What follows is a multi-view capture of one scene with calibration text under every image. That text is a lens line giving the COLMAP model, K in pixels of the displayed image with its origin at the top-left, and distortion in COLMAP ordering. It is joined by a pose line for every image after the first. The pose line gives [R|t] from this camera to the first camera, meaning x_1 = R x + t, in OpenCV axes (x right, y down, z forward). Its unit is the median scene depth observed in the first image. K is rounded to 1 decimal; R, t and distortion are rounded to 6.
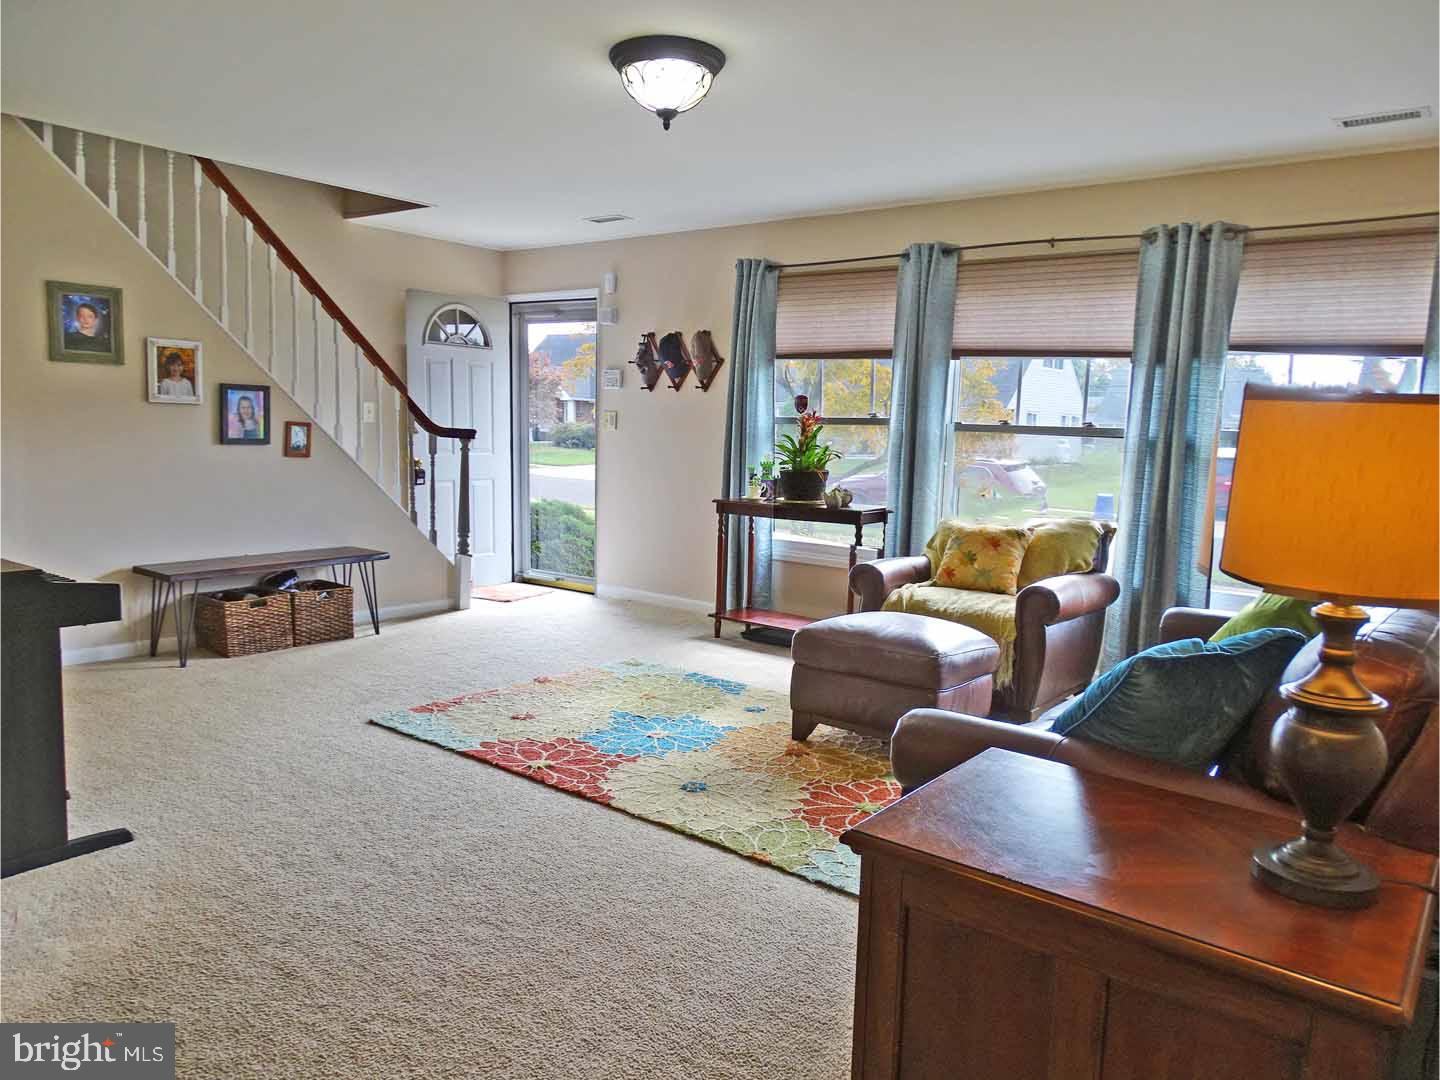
lens RADIAL K [[1021.5, 0, 718.9], [0, 1021.5, 522.5], [0, 0, 1]] dist [-0.011571, 0.001898]
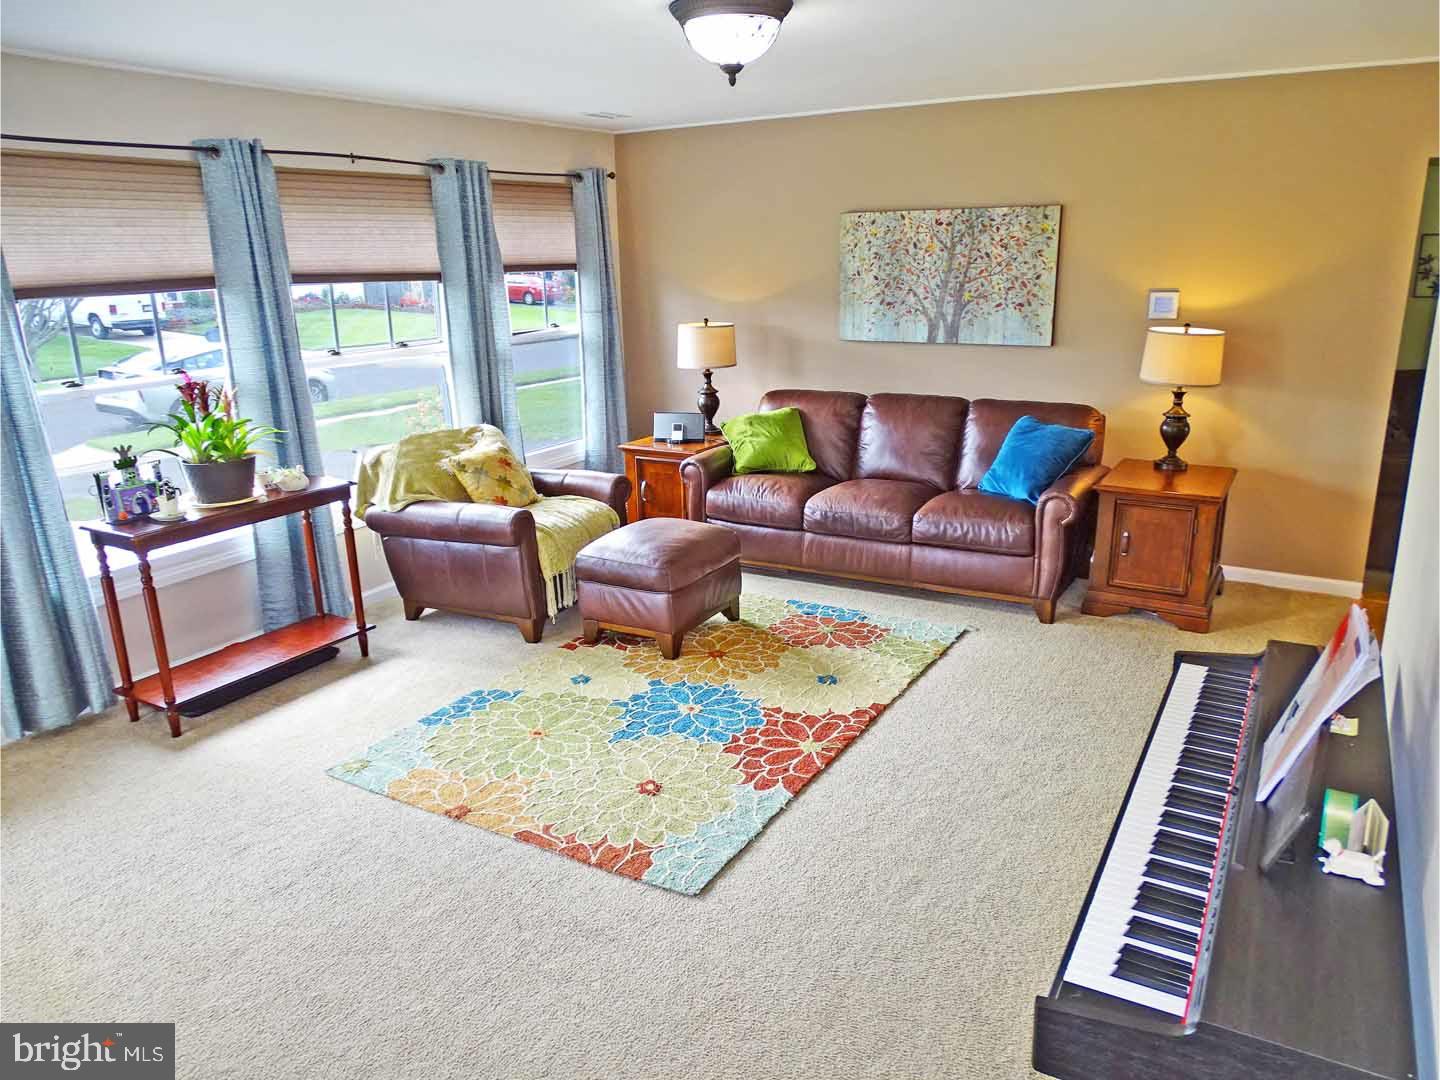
lens RADIAL K [[1029.5, 0, 726.4], [0, 1029.5, 538.0], [0, 0, 1]] dist [-0.003659, 0.008690]
pose [[-0.133831, -0.297624, 0.945256, -1.039361], [0.117772, 0.942301, 0.313368, -0.279953], [-0.983981, 0.153263, -0.091058, 1.114759]]
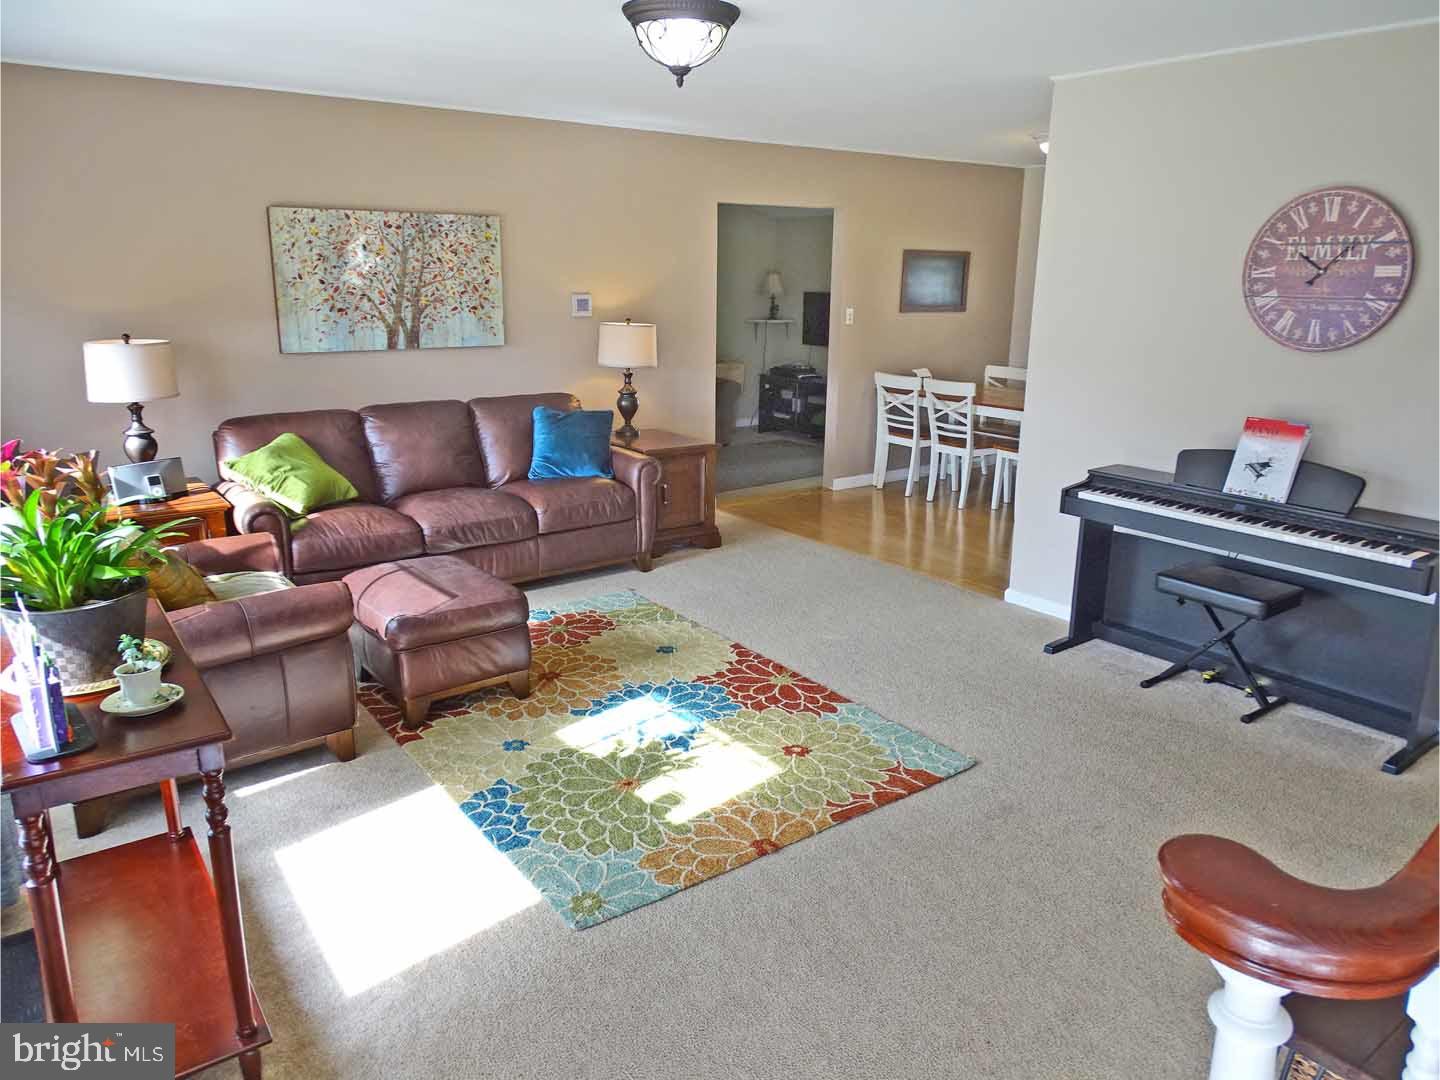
lens RADIAL K [[1037.7, 0, 720.0], [0, 1037.7, 540.0], [0, 0, 1]] dist [0.011333, 0.005052]
pose [[-0.963211, -0.108254, 0.245978, -0.371423], [-0.013468, 0.933577, 0.358123, -0.324837], [-0.268407, 0.341635, -0.900690, 1.973645]]
